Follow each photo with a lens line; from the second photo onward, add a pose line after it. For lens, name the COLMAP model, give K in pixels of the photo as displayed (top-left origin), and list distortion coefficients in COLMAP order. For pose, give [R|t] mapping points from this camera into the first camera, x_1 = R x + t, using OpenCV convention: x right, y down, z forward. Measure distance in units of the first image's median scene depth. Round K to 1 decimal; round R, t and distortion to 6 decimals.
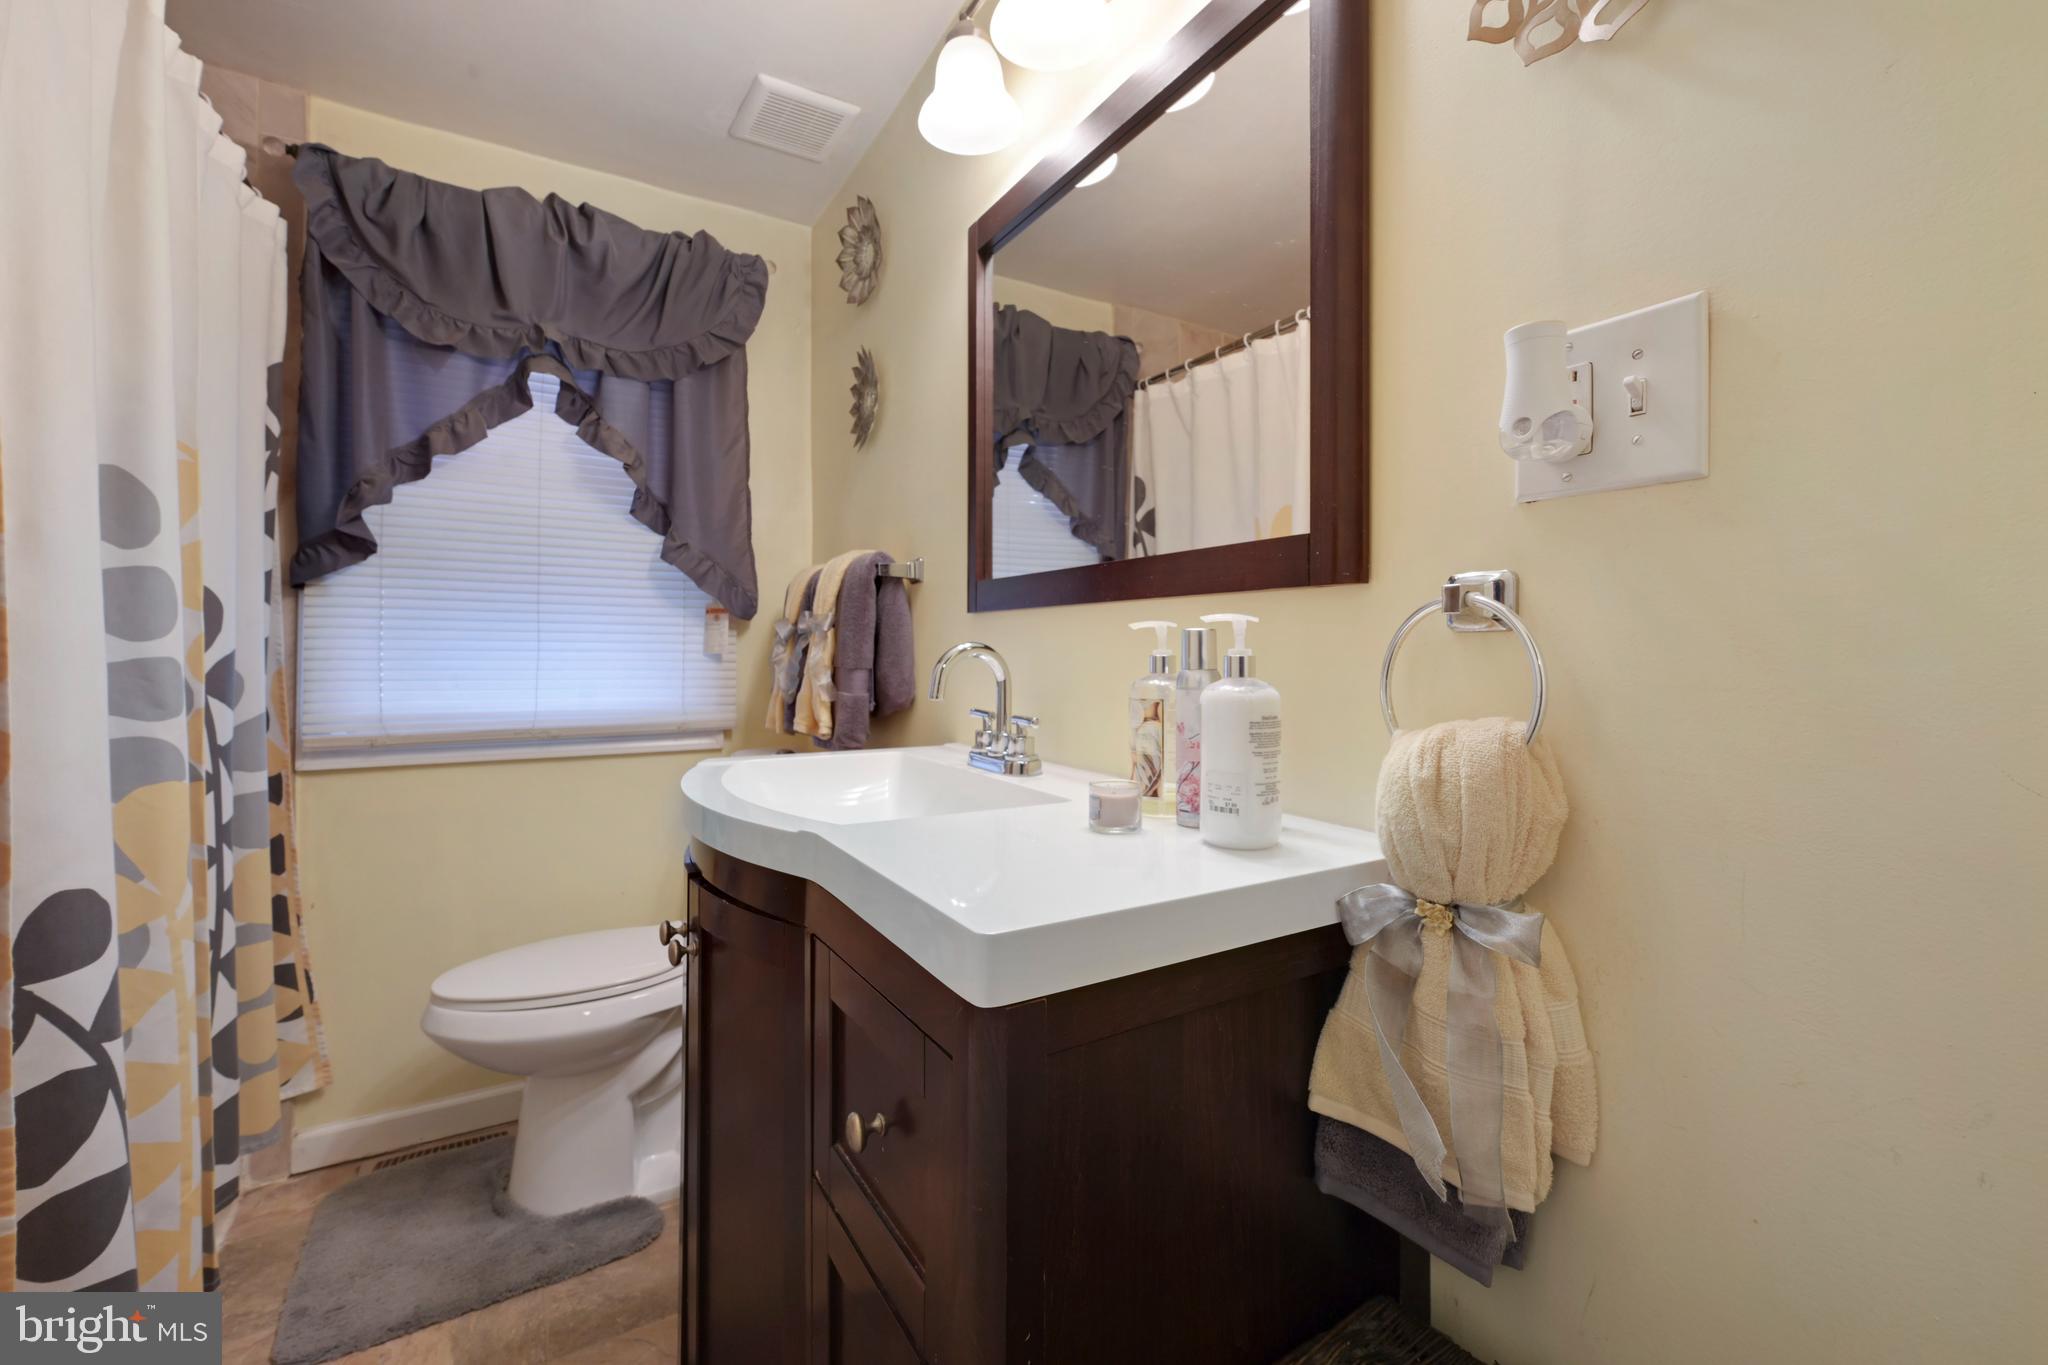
lens RADIAL K [[826.9, 0, 1014.0], [0, 826.9, 665.5], [0, 0, 1]] dist [0.000341, 0.000422]
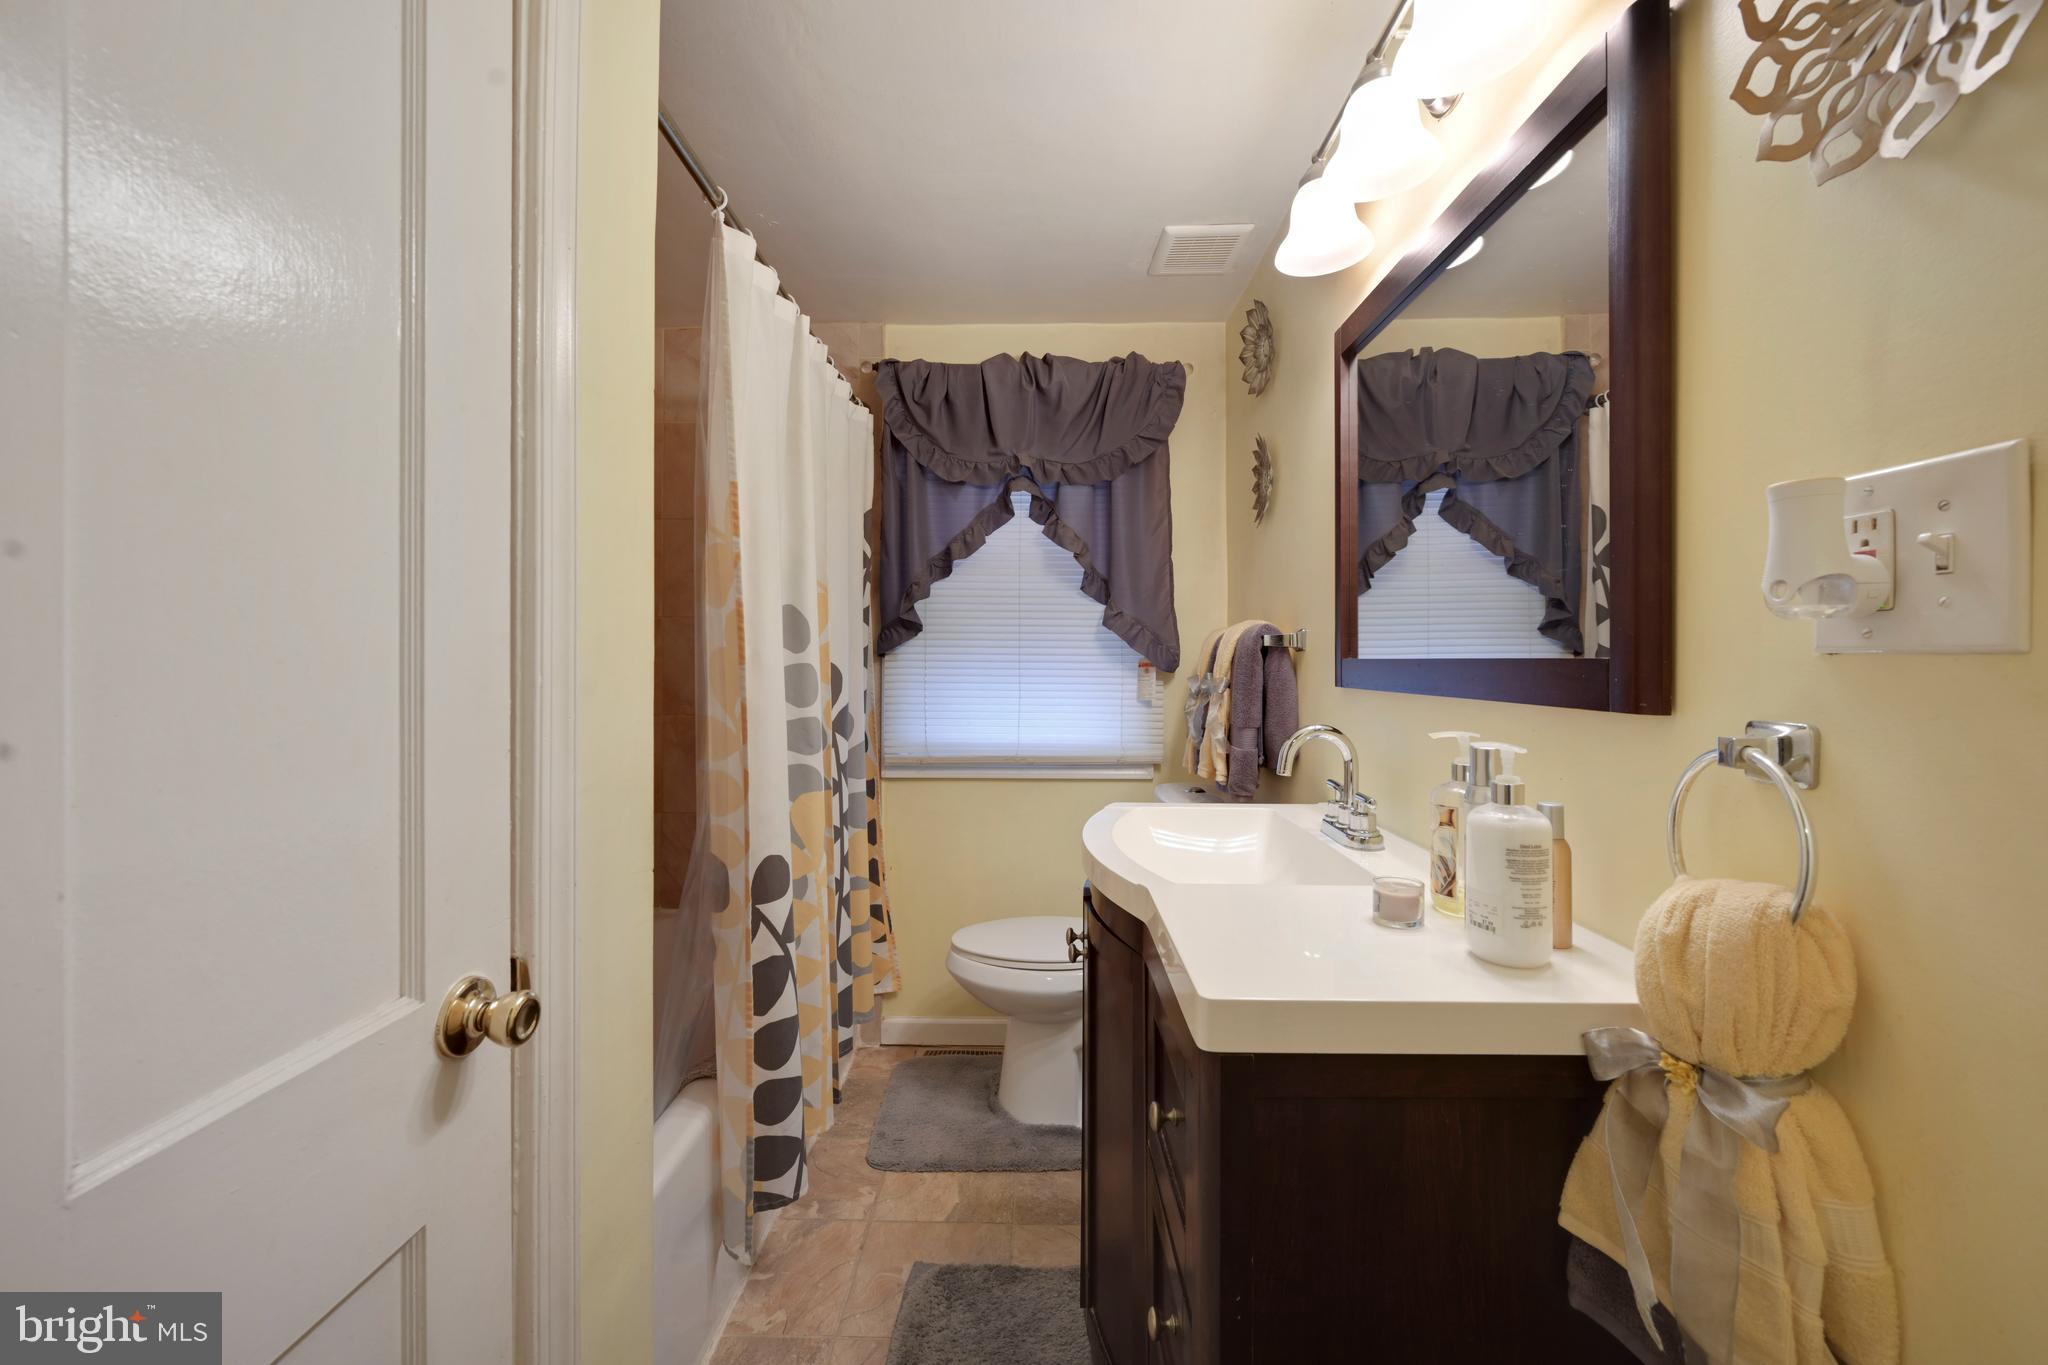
lens RADIAL K [[826.9, 0, 1031.1], [0, 826.9, 671.9], [0, 0, 1]] dist [0.000341, 0.000422]
pose [[0.843039, 0.006119, -0.537818, 0.179553], [0.002812, 0.999871, 0.015783, -0.094847], [0.537846, -0.014818, 0.842913, -0.123271]]
